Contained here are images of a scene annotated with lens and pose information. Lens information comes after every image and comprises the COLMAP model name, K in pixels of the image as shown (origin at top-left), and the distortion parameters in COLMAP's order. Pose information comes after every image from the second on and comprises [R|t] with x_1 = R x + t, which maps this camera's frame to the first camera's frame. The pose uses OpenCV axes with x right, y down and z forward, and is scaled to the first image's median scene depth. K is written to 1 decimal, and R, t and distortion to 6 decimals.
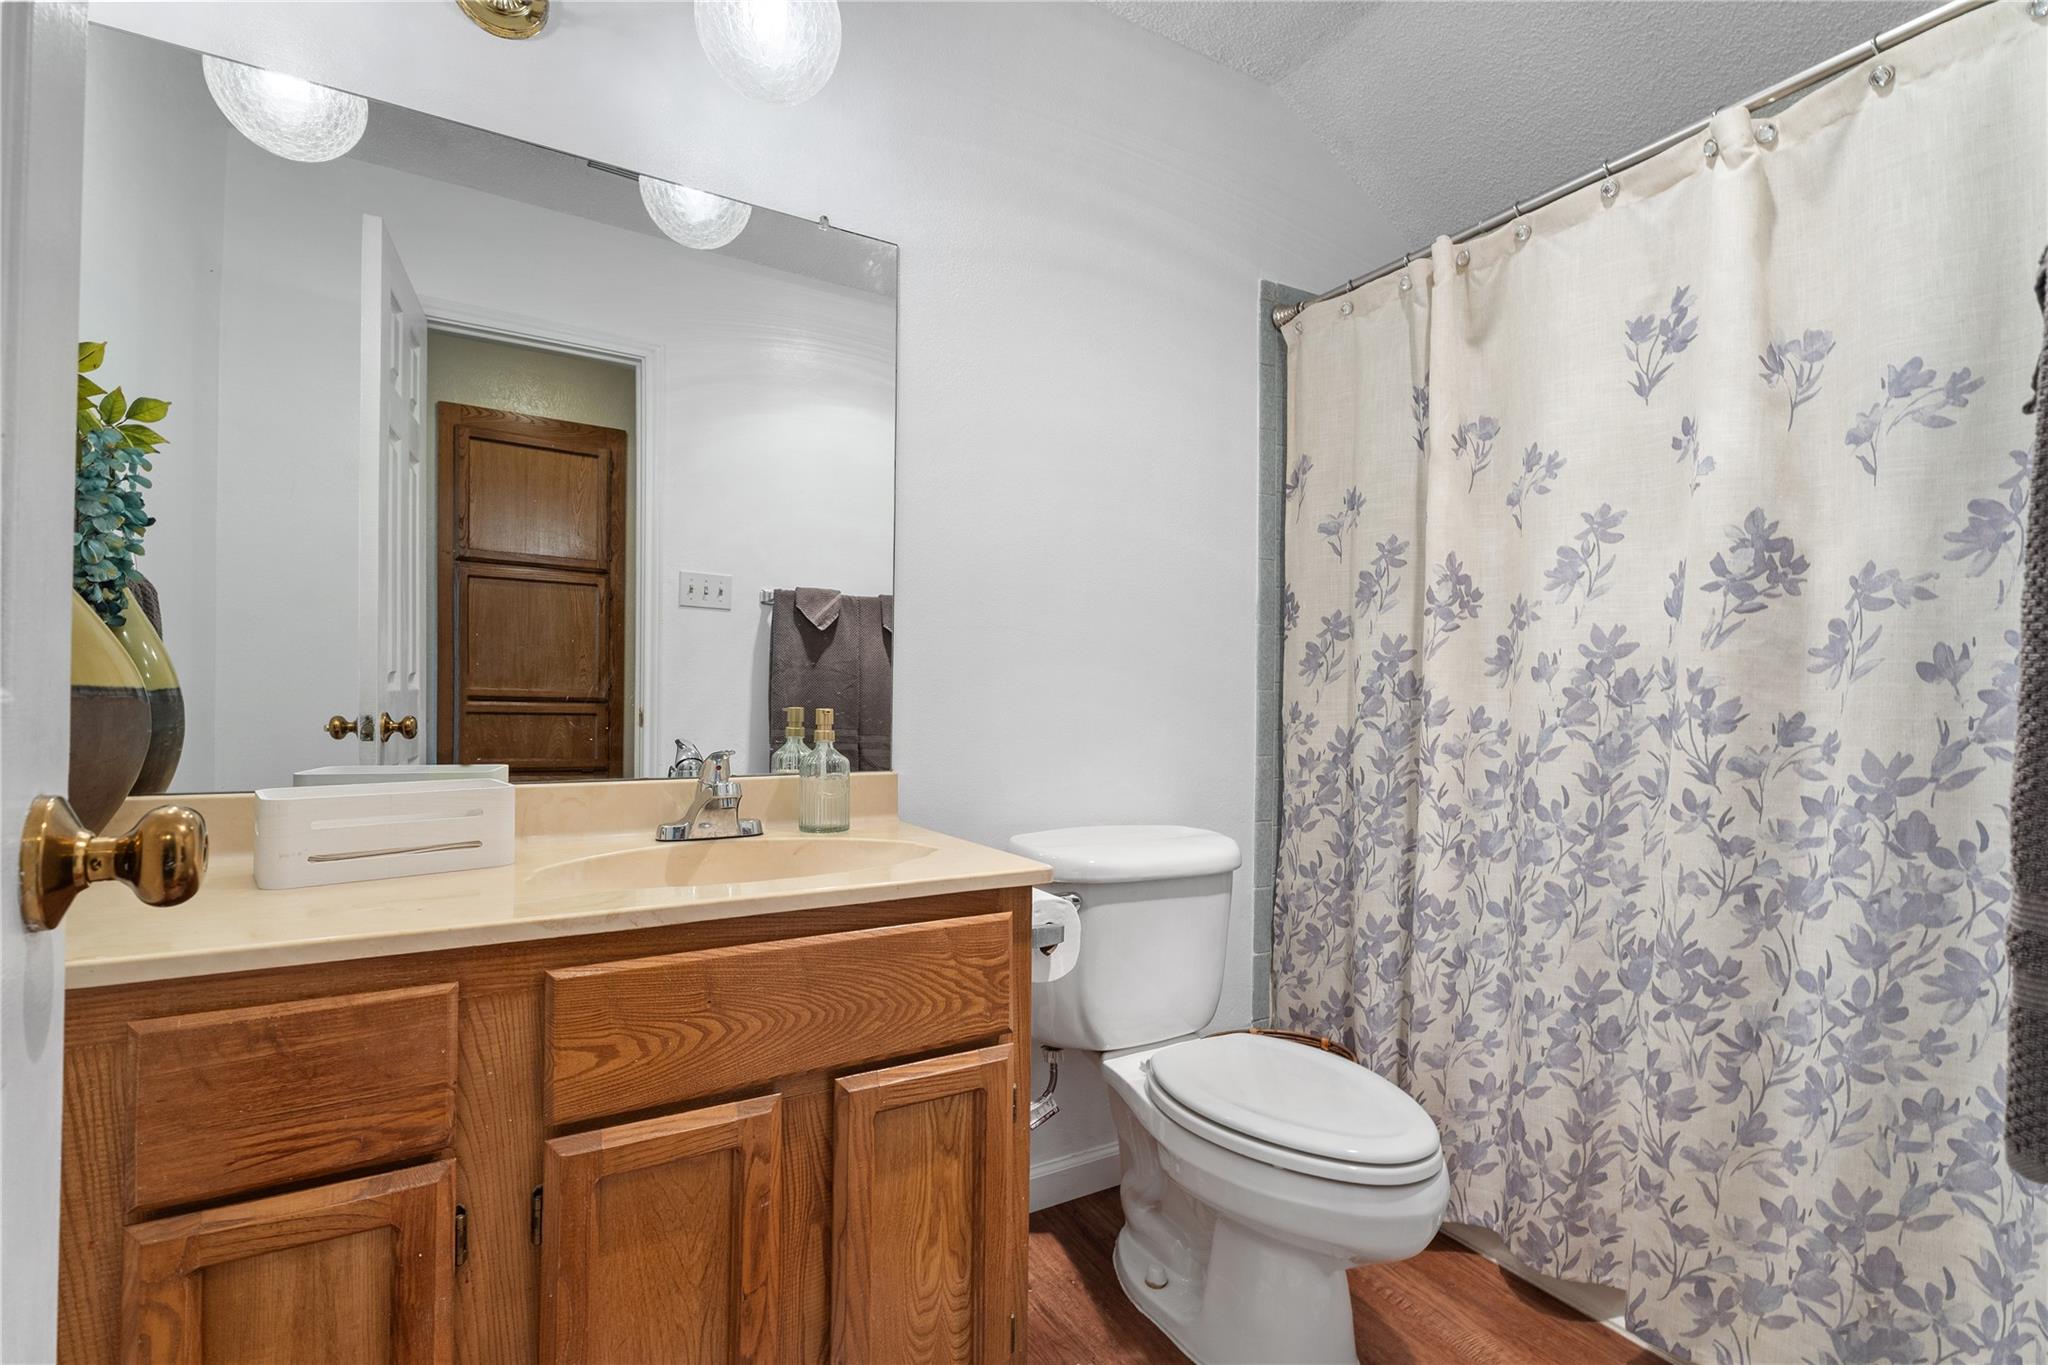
lens RADIAL K [[921.1, 0, 1021.9], [0, 921.1, 694.5], [0, 0, 1]] dist [0.002492, 0.000271]
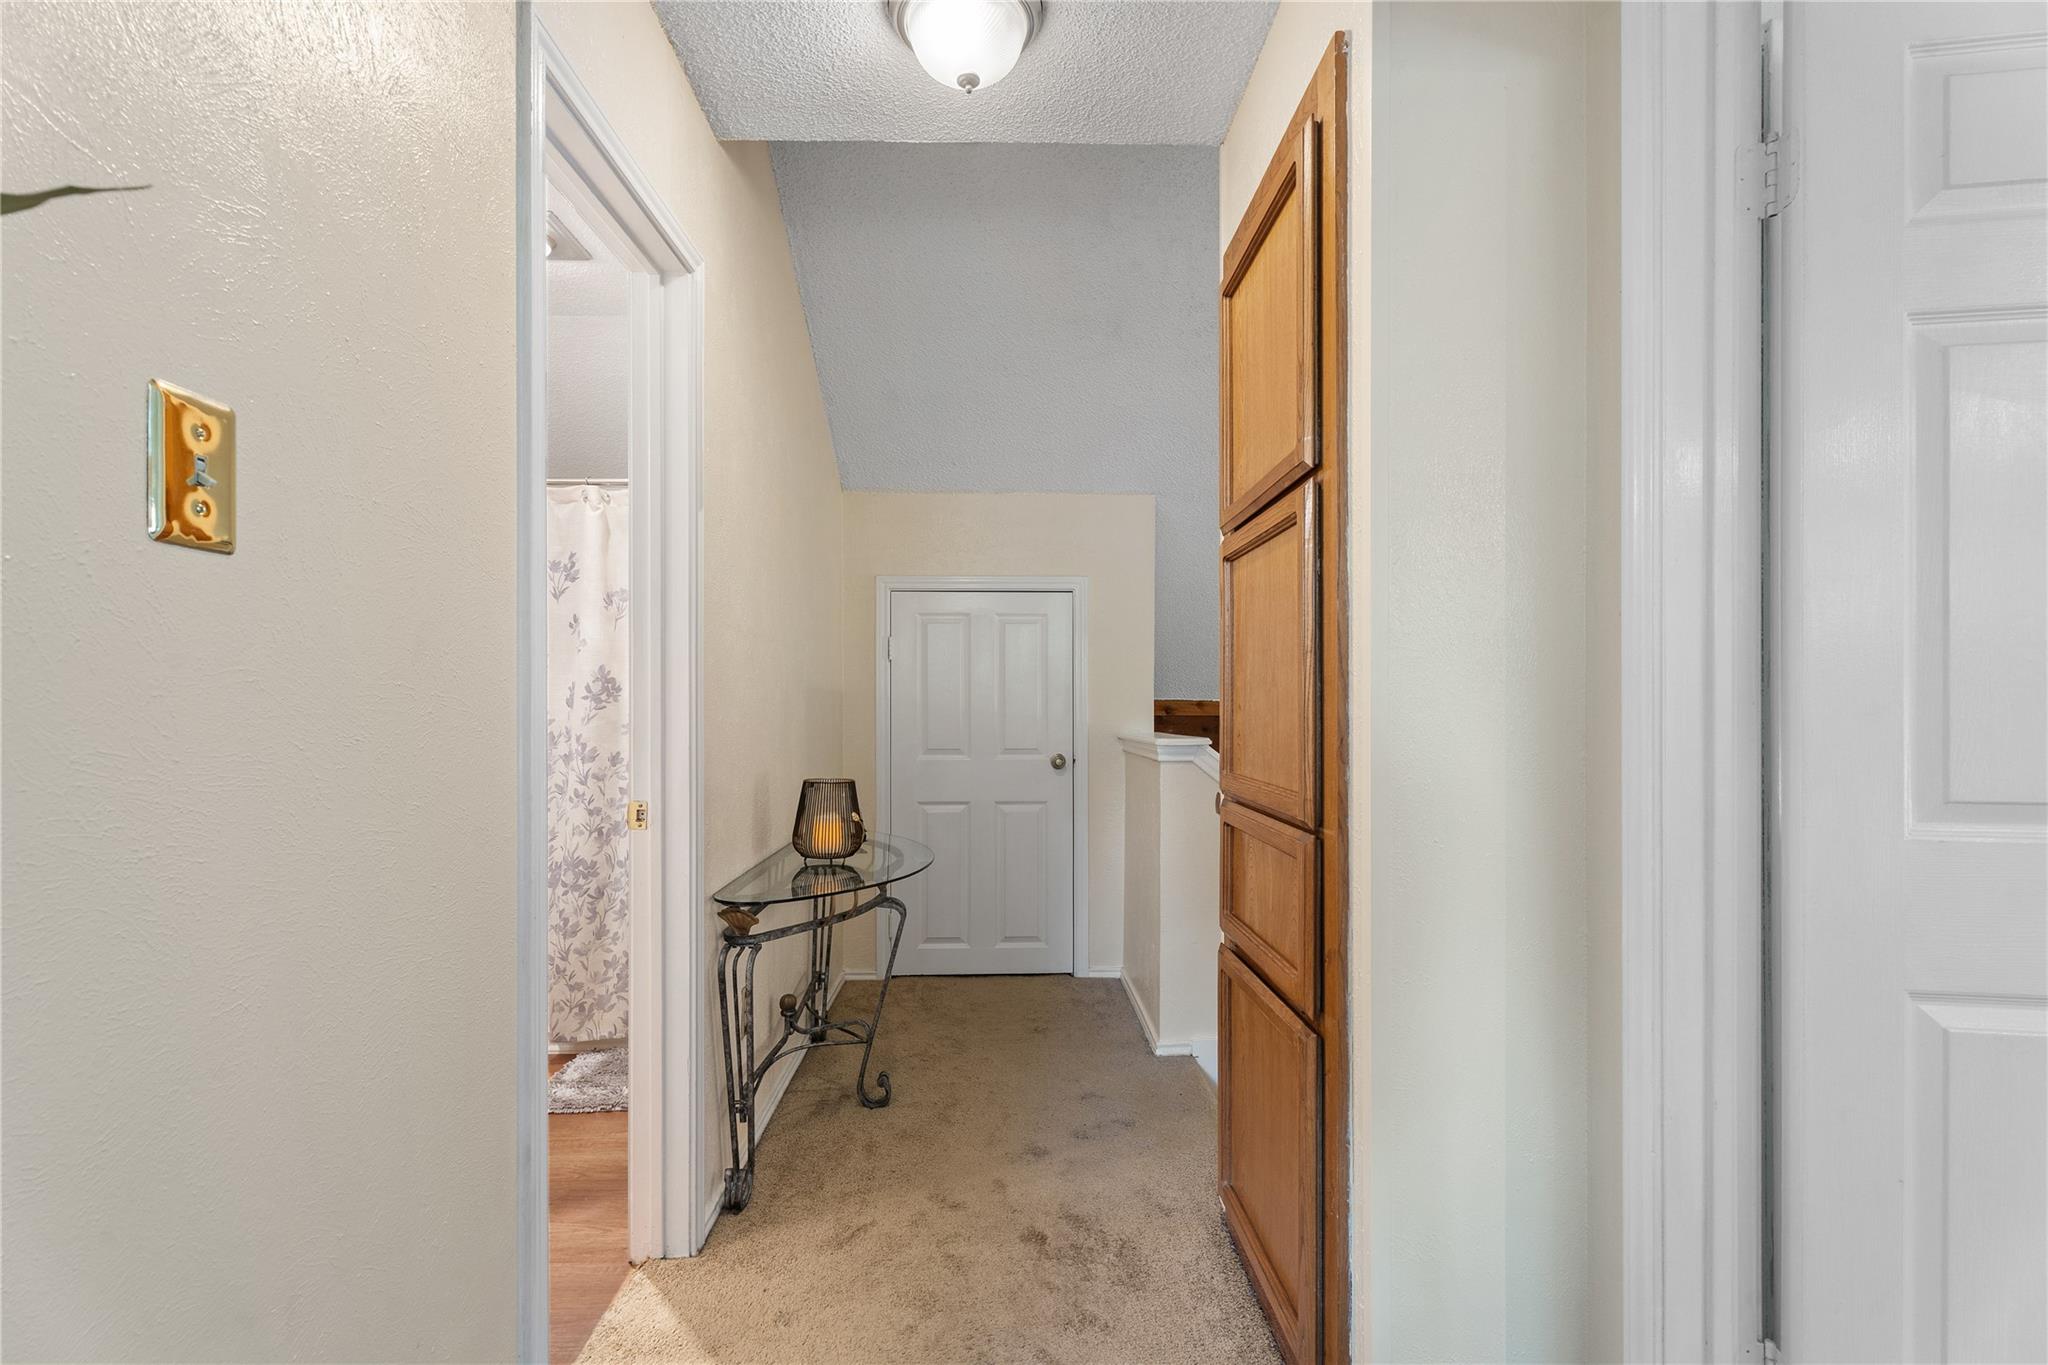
lens RADIAL K [[947.4, 0, 1024.1], [0, 947.4, 697.9], [0, 0, 1]] dist [0.003028, 0.000059]
pose [[0.484322, -0.004762, 0.874877, -0.762313], [-0.001720, 0.999978, 0.006395, -0.133524], [-0.874888, -0.004602, 0.484303, -1.063854]]
